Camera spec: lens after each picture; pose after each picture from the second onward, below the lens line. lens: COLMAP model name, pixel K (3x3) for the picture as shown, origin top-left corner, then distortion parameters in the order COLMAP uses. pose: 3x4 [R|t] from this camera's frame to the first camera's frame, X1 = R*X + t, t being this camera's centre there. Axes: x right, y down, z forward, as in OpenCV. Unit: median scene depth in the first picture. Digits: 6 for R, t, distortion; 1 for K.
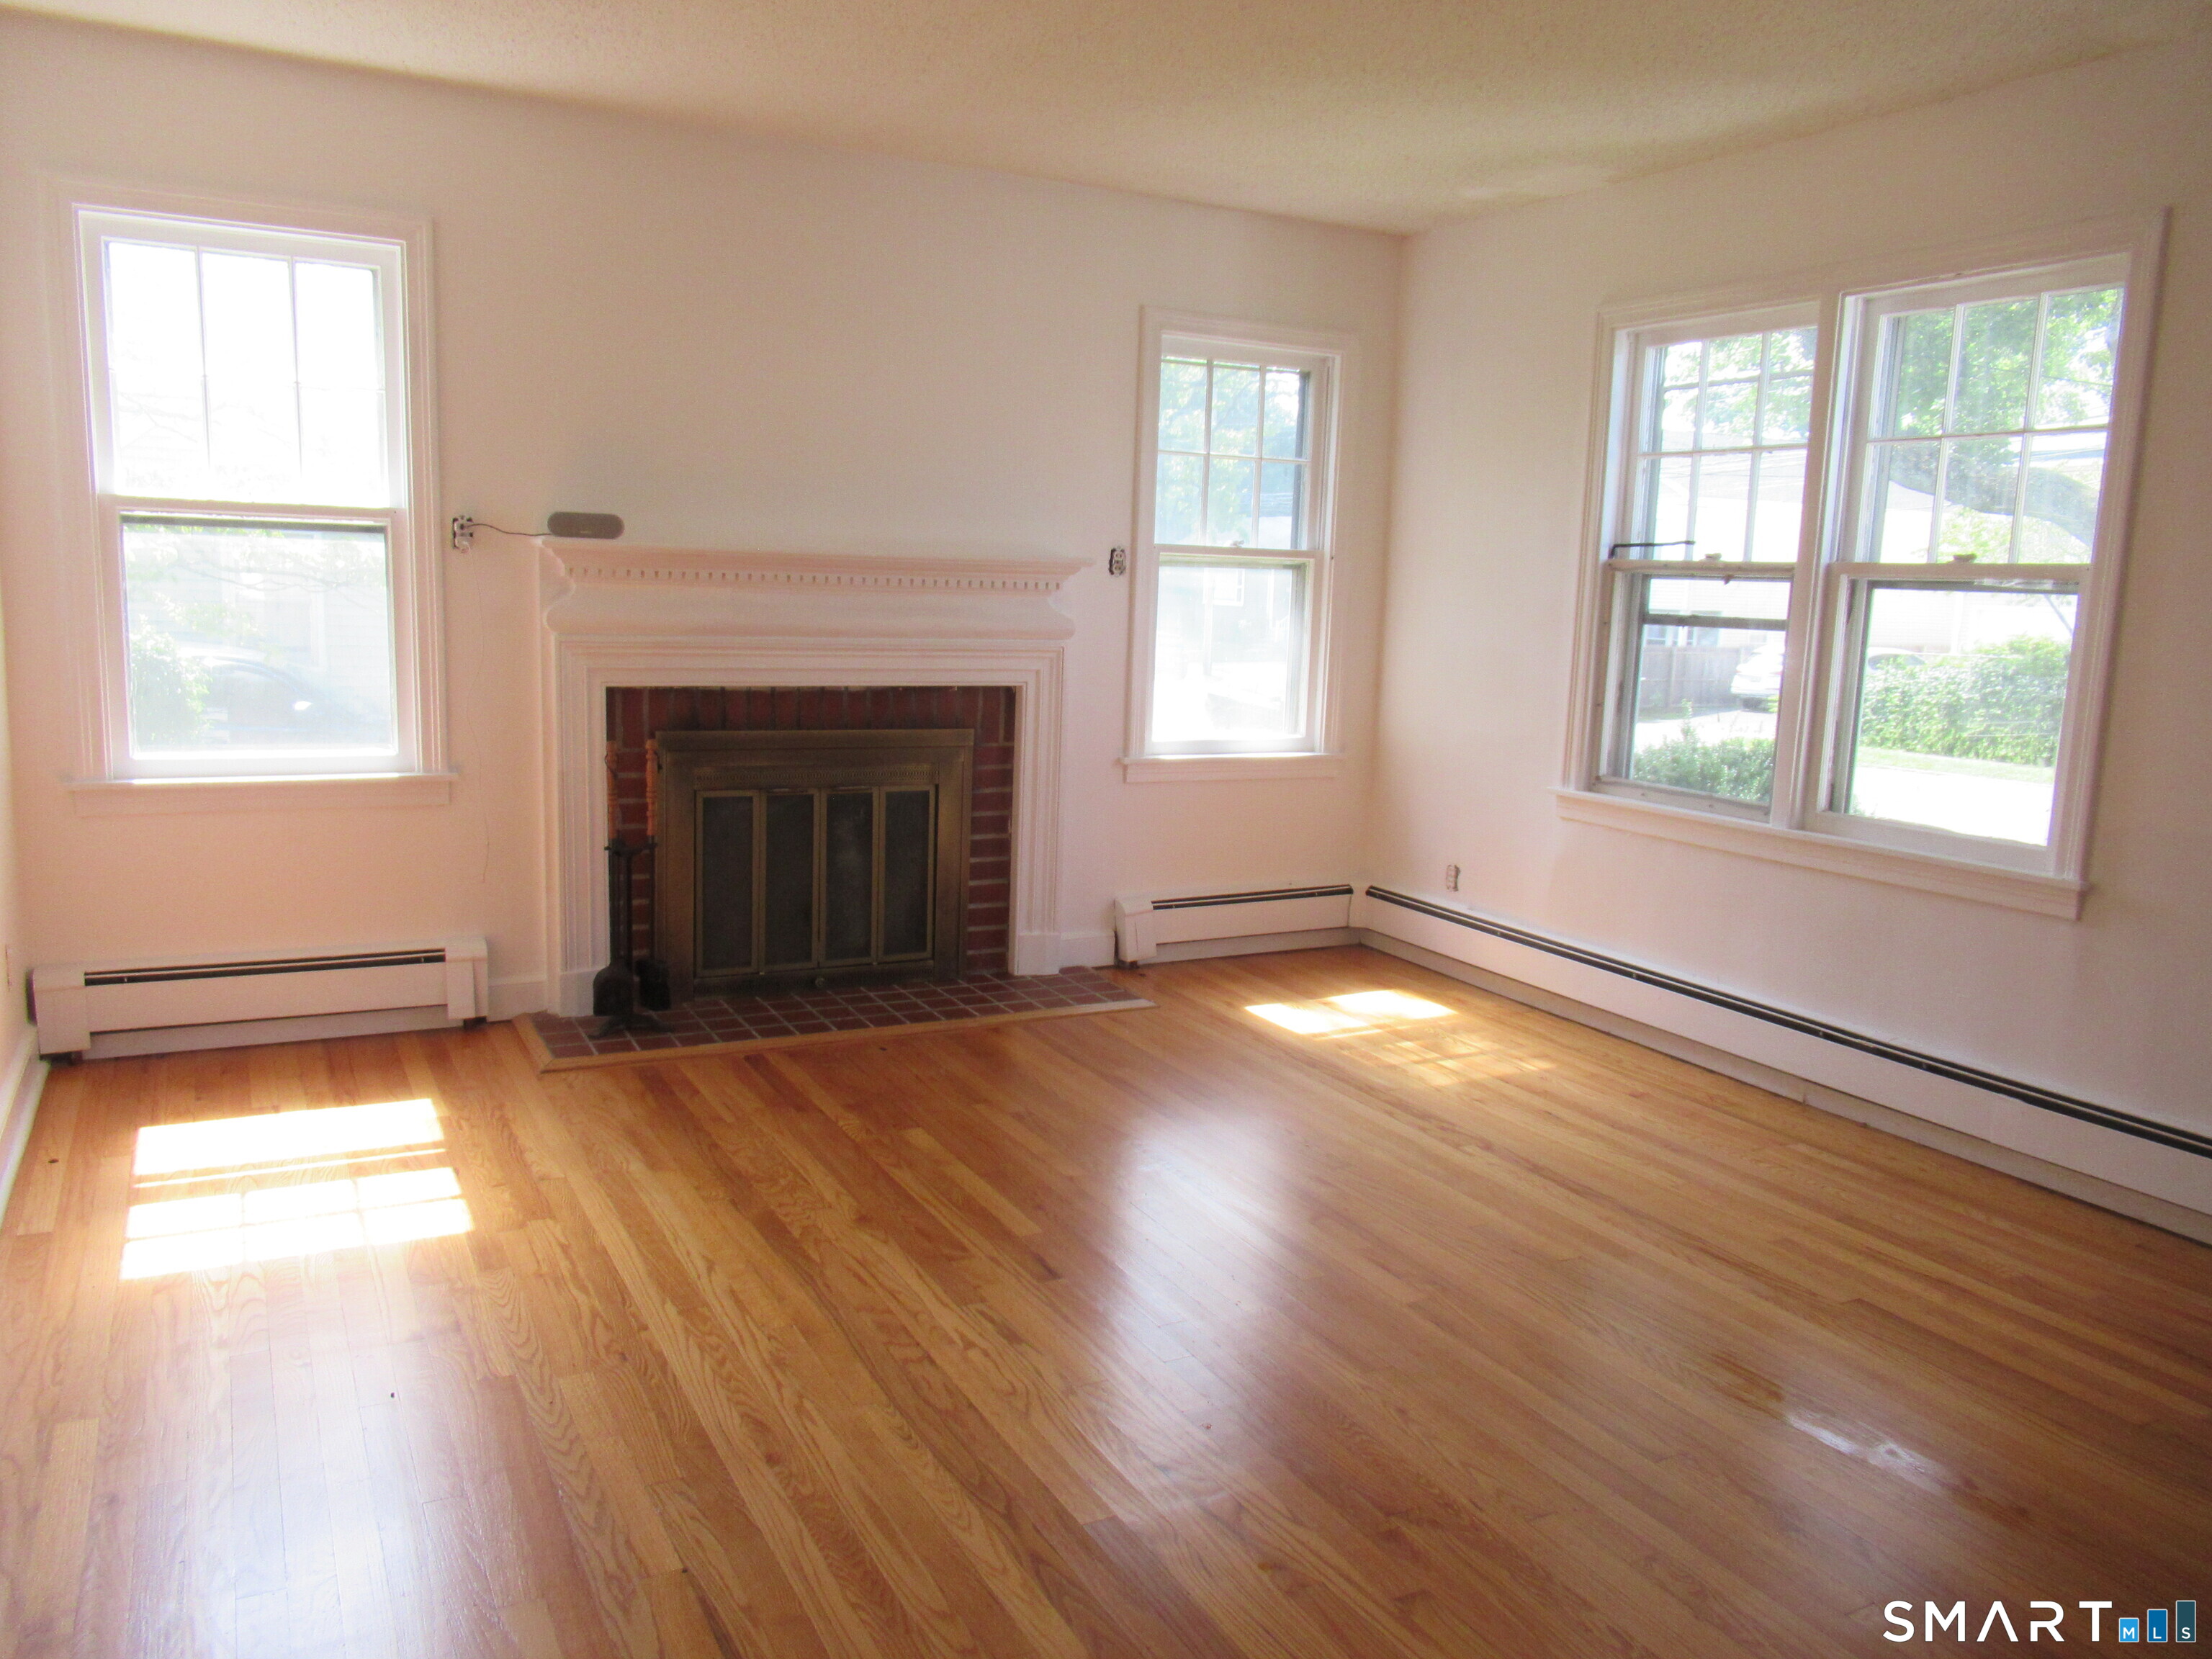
lens RADIAL K [[1635.9, 0, 1096.9], [0, 1635.9, 845.8], [0, 0, 1]] dist [0.013693, -0.036194]
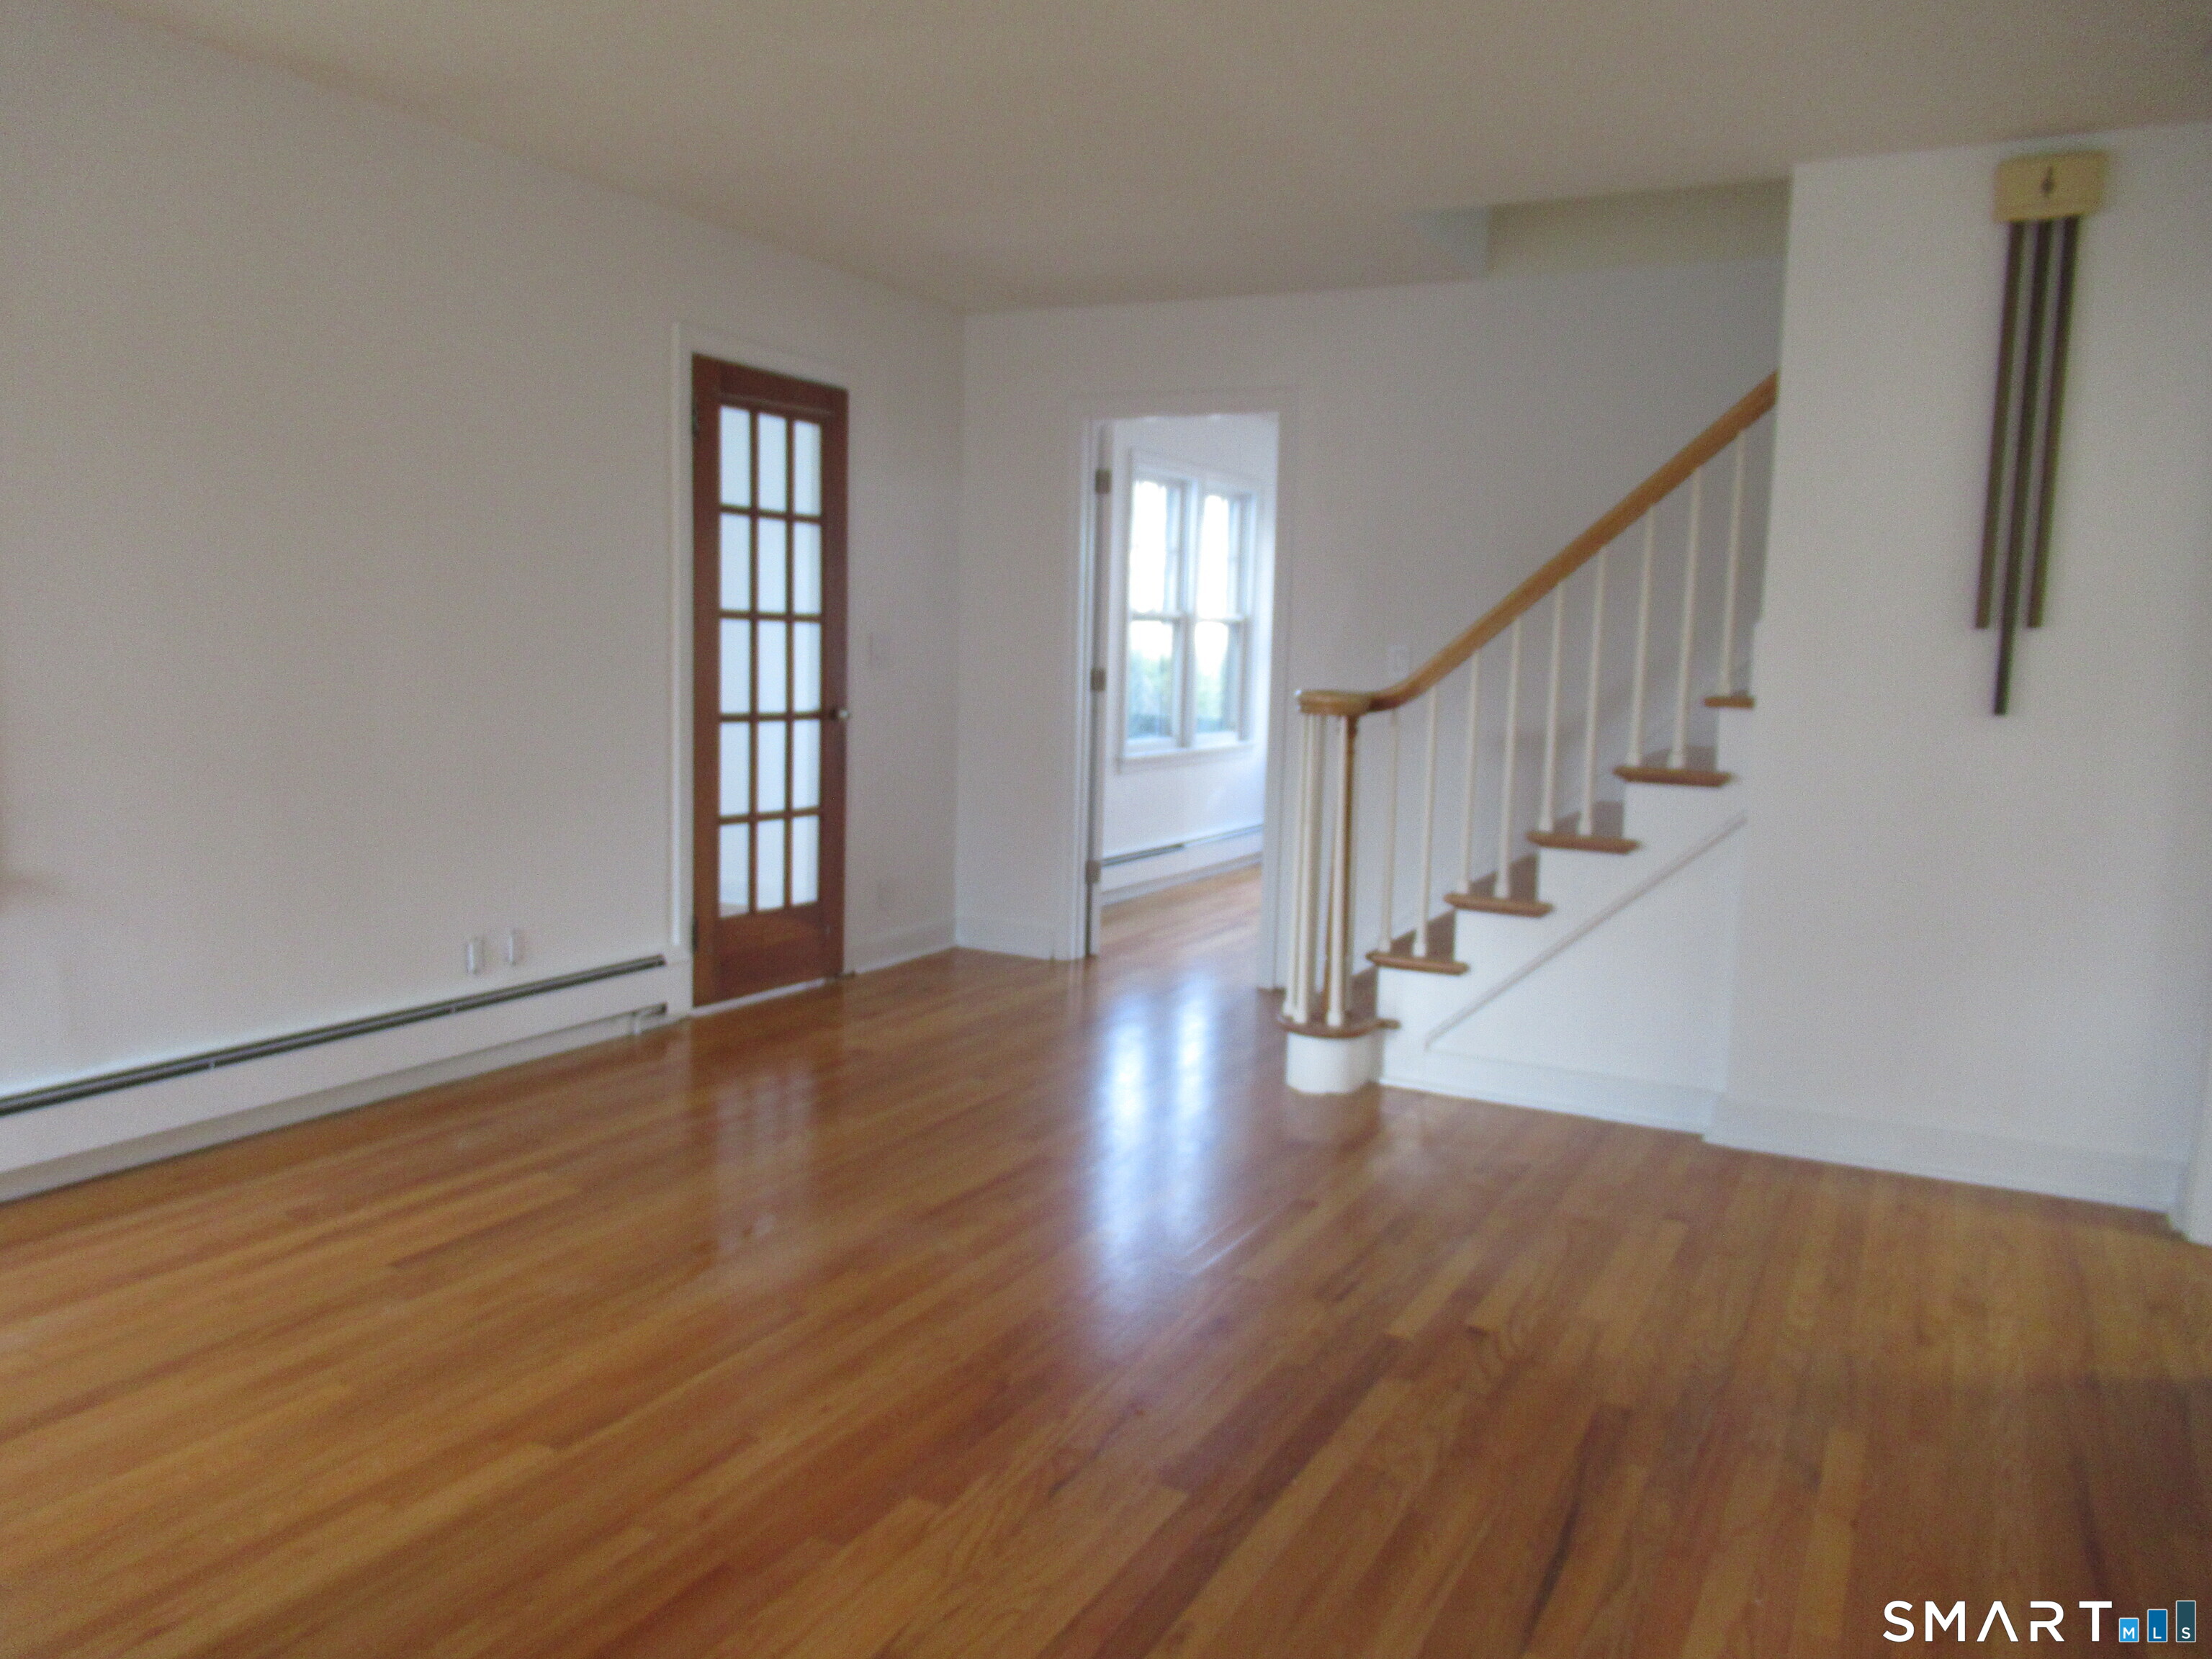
lens RADIAL K [[1635.9, 0, 1096.9], [0, 1635.9, 845.8], [0, 0, 1]] dist [0.013693, -0.036194]
pose [[-0.556749, -0.153862, 0.816307, -0.372274], [0.082531, 0.967588, 0.238666, -0.118649], [-0.826571, 0.200248, -0.526005, 0.732306]]
